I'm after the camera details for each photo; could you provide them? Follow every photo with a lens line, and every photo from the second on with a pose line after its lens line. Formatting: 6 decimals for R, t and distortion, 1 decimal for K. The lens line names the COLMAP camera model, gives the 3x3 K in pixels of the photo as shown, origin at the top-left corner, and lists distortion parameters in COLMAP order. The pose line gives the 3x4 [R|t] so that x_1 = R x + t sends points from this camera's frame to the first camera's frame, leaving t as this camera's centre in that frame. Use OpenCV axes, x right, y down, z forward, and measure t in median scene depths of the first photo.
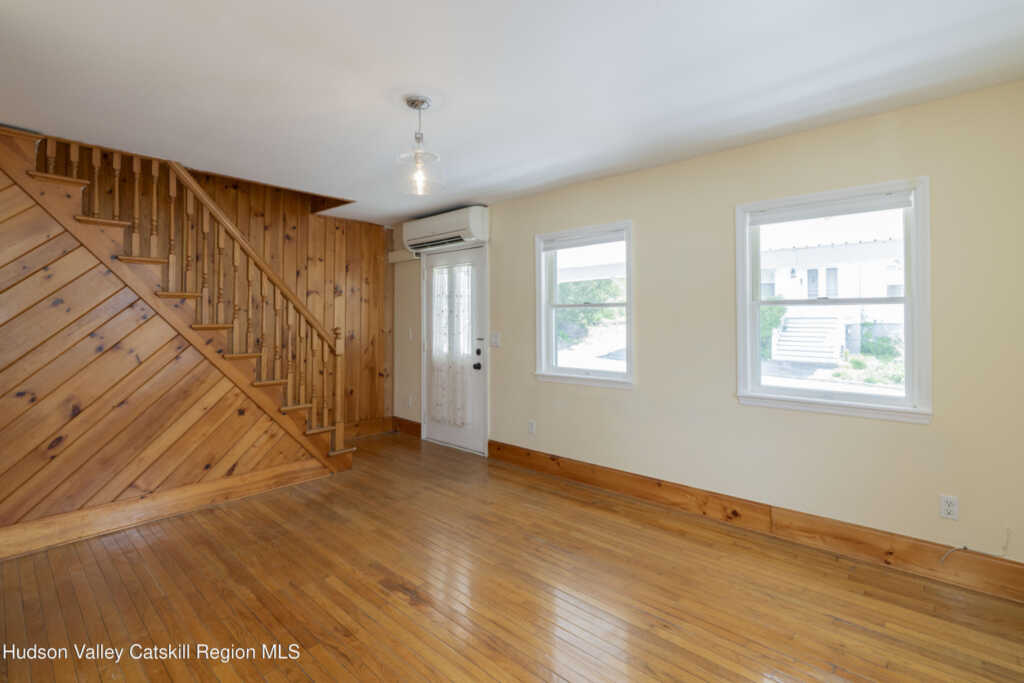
lens RADIAL K [[474.2, 0, 512.0], [0, 474.2, 341.5], [0, 0, 1]] dist [-0.002803, -0.000090]
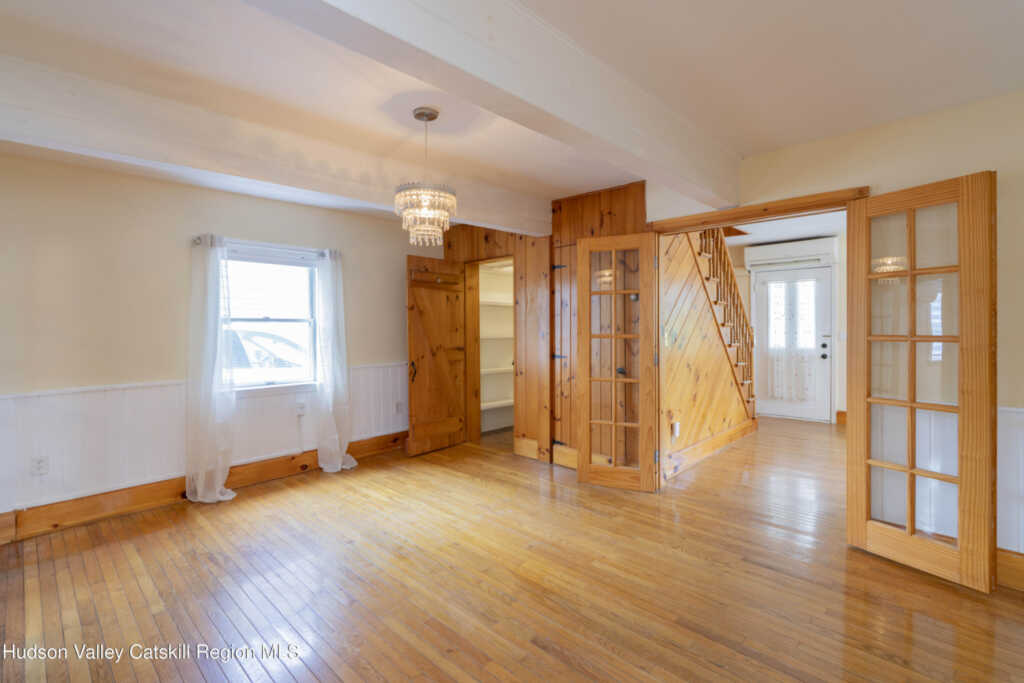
lens RADIAL K [[469.7, 0, 514.8], [0, 469.7, 329.8], [0, 0, 1]] dist [-0.001975, -0.000198]
pose [[0.999785, -0.000021, -0.020744, -0.880061], [-0.000813, 0.999191, -0.040210, 0.030697], [0.020728, 0.040218, 0.998976, -0.315407]]
